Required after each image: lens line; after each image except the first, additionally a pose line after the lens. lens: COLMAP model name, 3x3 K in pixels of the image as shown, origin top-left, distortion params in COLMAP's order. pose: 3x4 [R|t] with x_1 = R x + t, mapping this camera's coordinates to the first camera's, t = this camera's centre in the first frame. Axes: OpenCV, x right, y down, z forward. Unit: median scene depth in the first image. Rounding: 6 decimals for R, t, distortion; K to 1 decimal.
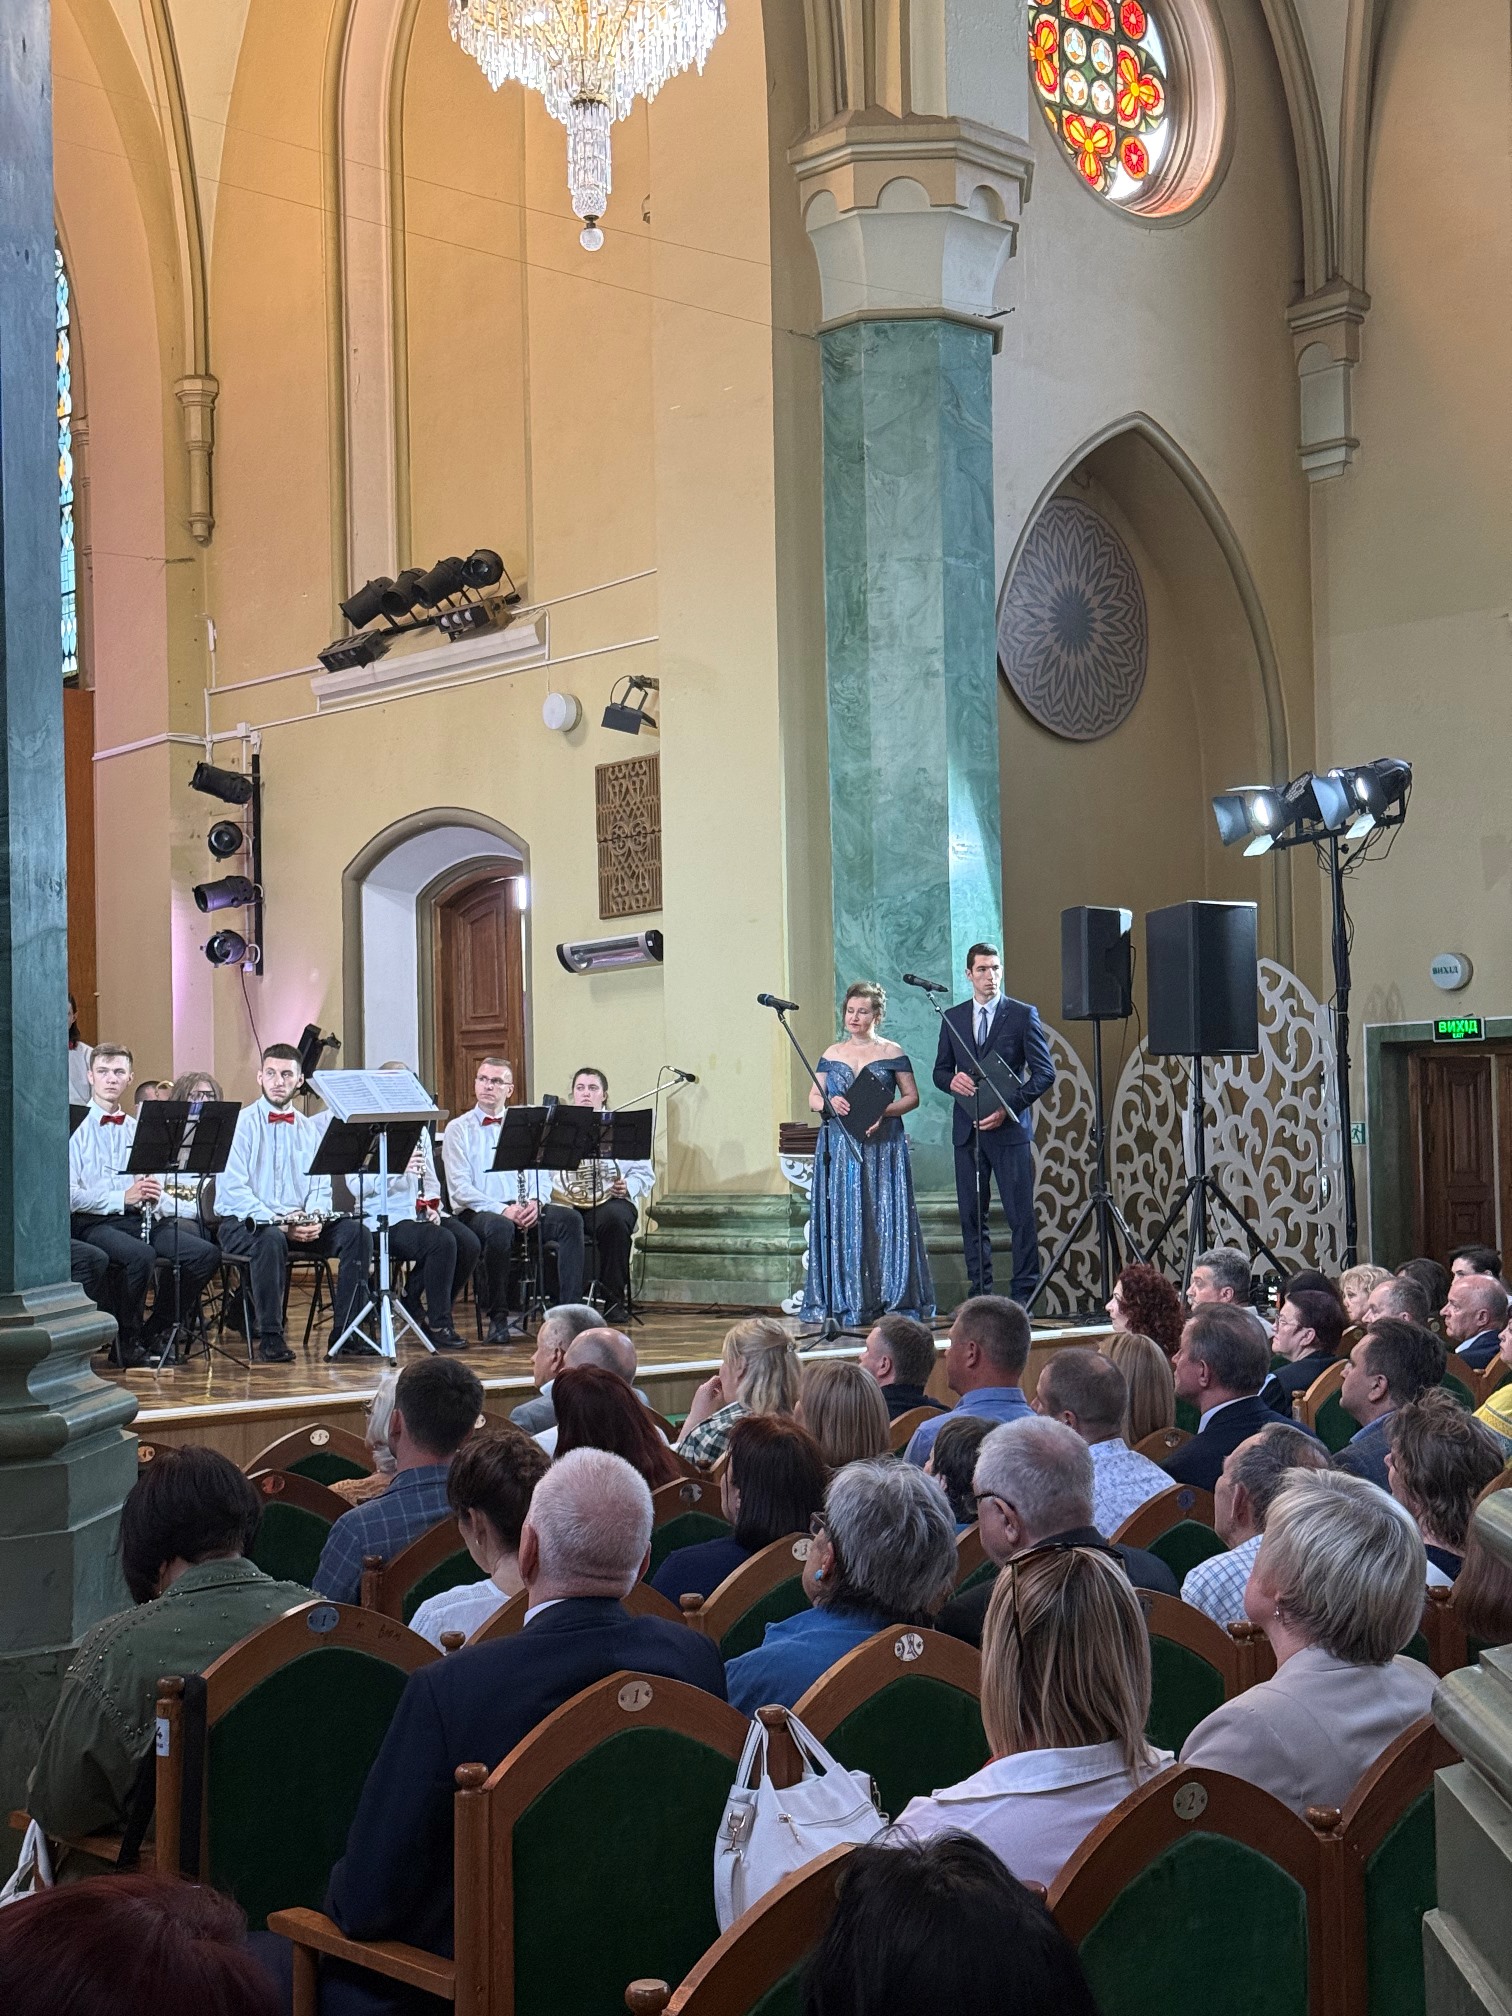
lens RADIAL K [[2790.5, 0, 757.4], [0, 2790.5, 1006.5], [0, 0, 1]] dist [0.235344, 0.017455]
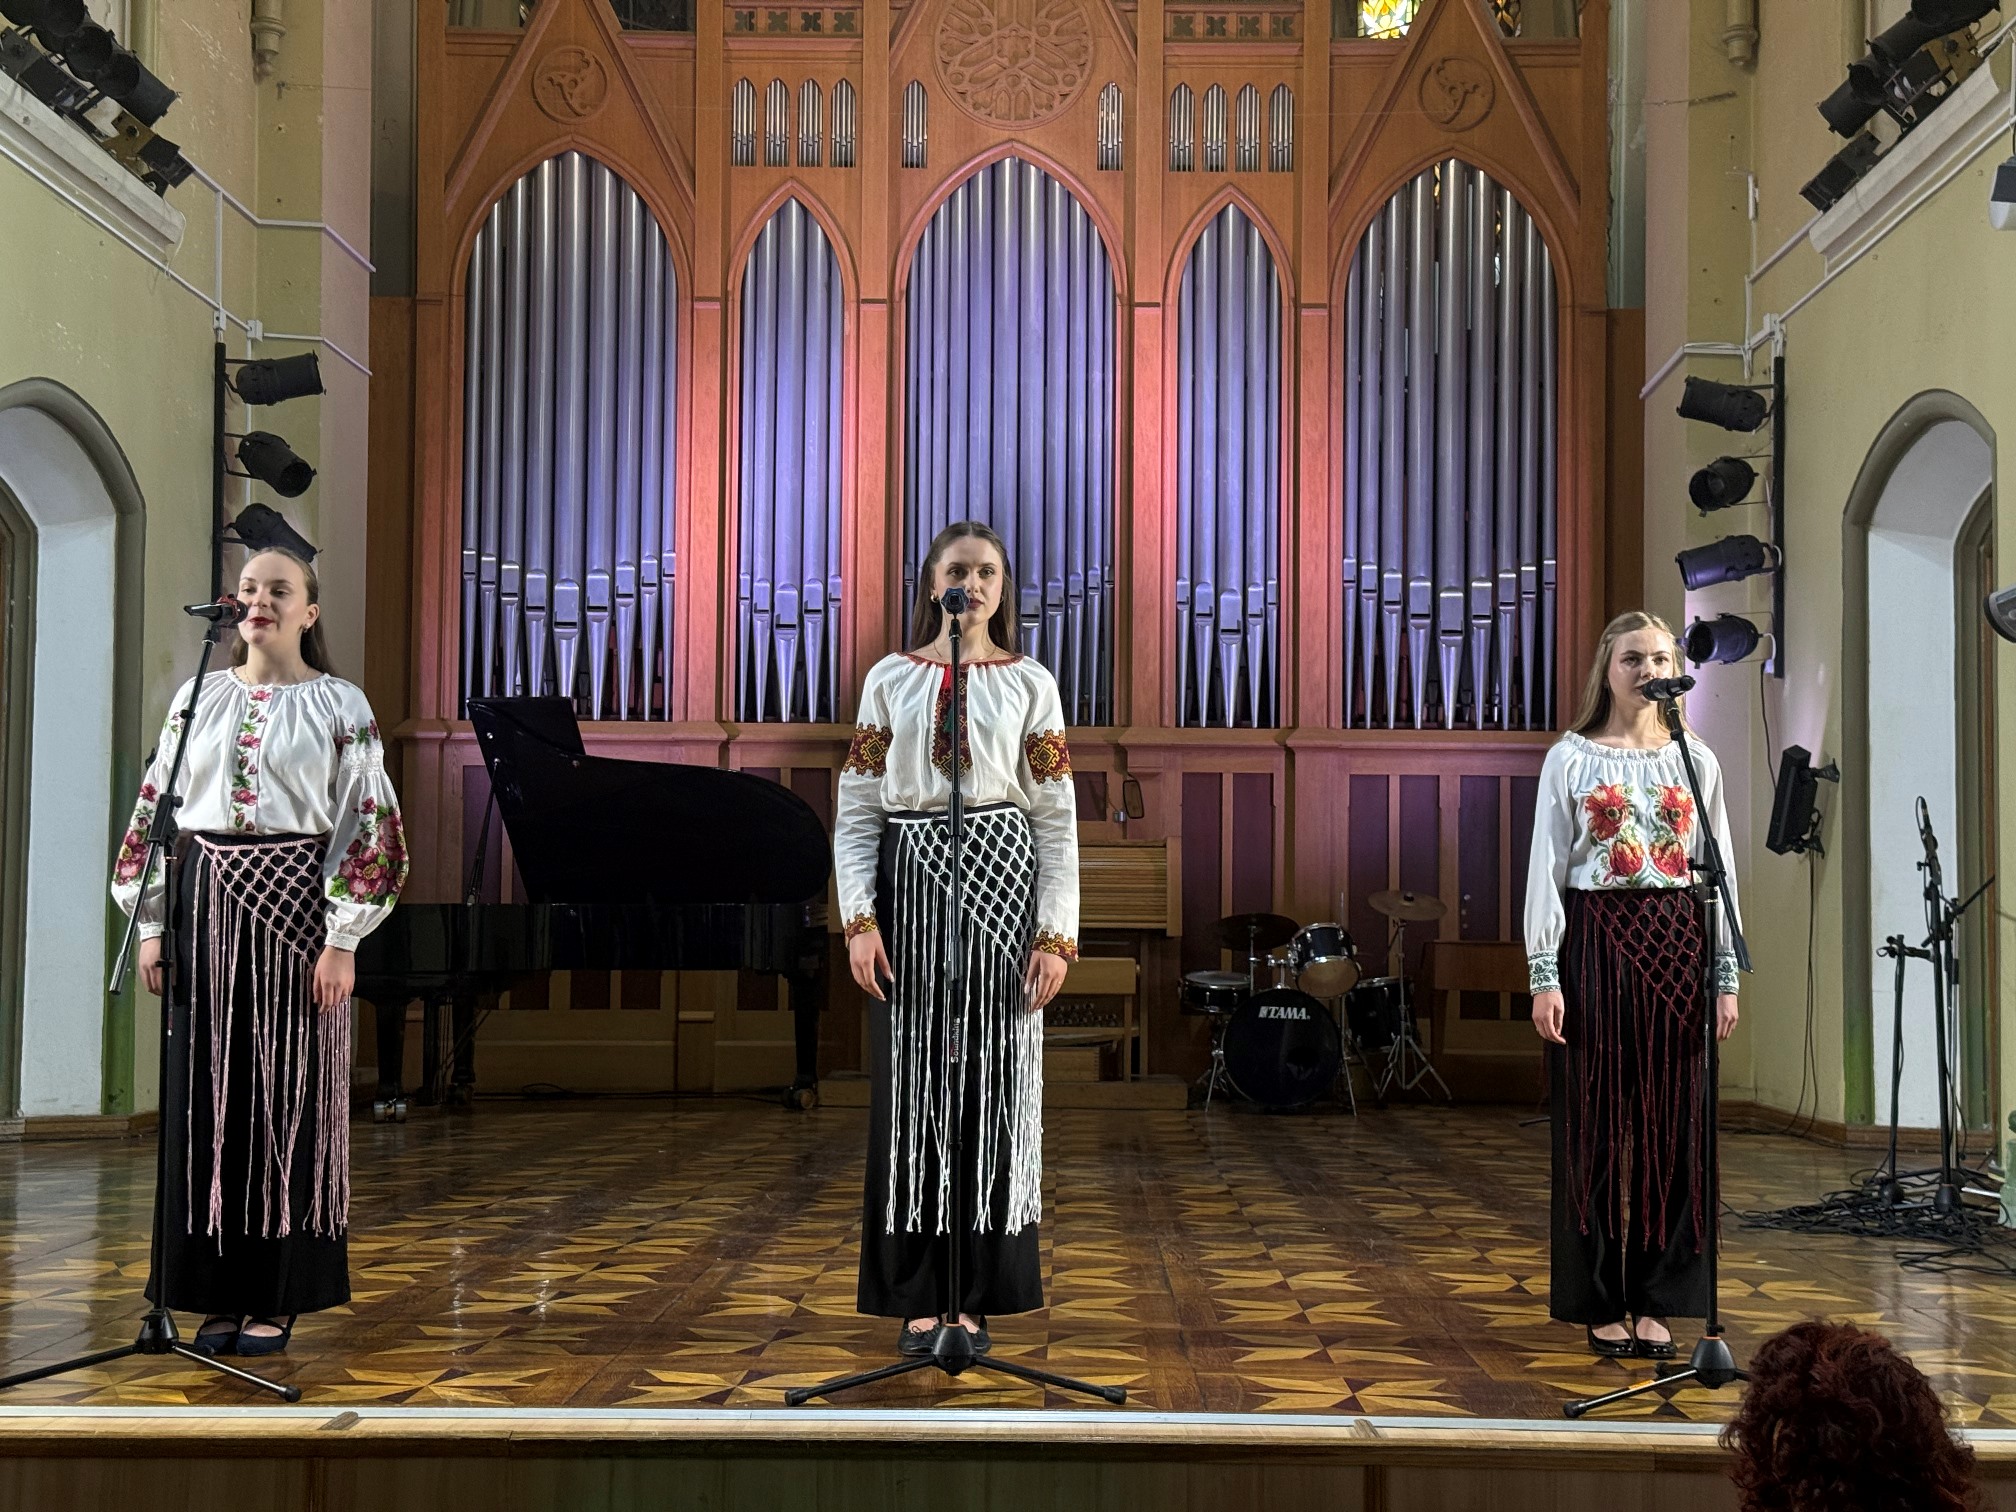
lens RADIAL K [[2819.5, 0, 1033.5], [0, 2819.5, 770.2], [0, 0, 1]] dist [0.188378, -0.348643]
pose [[0.730678, -0.013838, -0.682582, 0.184659], [0.013787, 0.999890, -0.005512, 0.014316], [0.682583, -0.005383, 0.730788, 0.411147]]
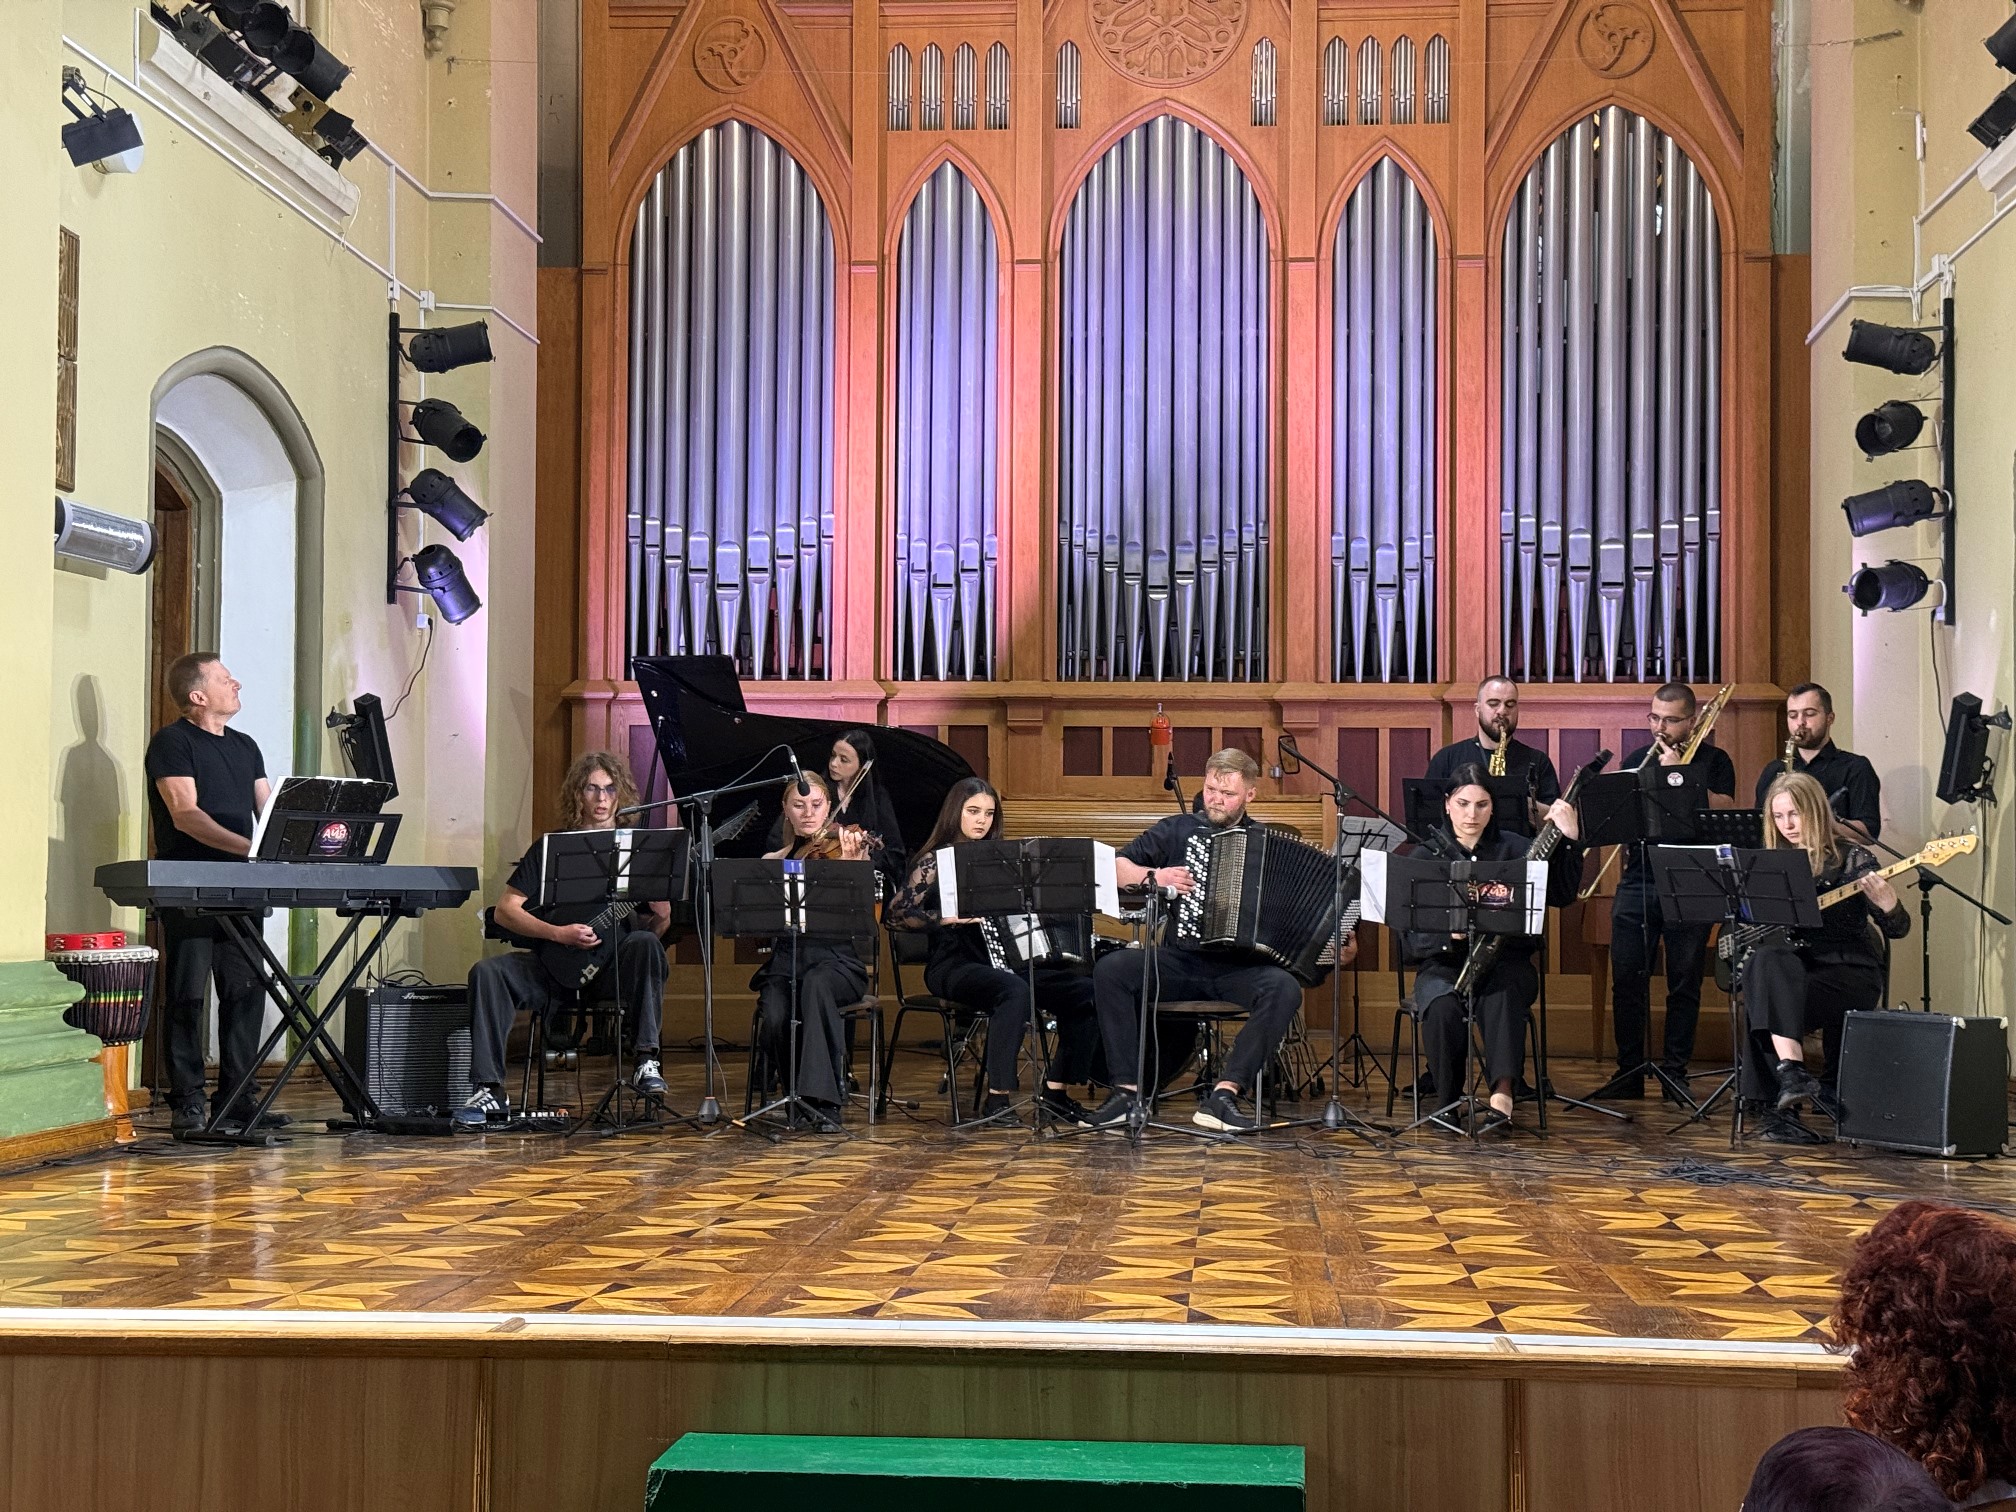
lens RADIAL K [[2821.2, 0, 1009.9], [0, 2821.2, 756.6], [0, 0, 1]] dist [0.158843, -0.120419]
pose [[0.683645, -0.014245, -0.729675, 0.190679], [0.019004, 0.999818, -0.001714, 0.019483], [0.729567, -0.012695, 0.683791, 0.408876]]
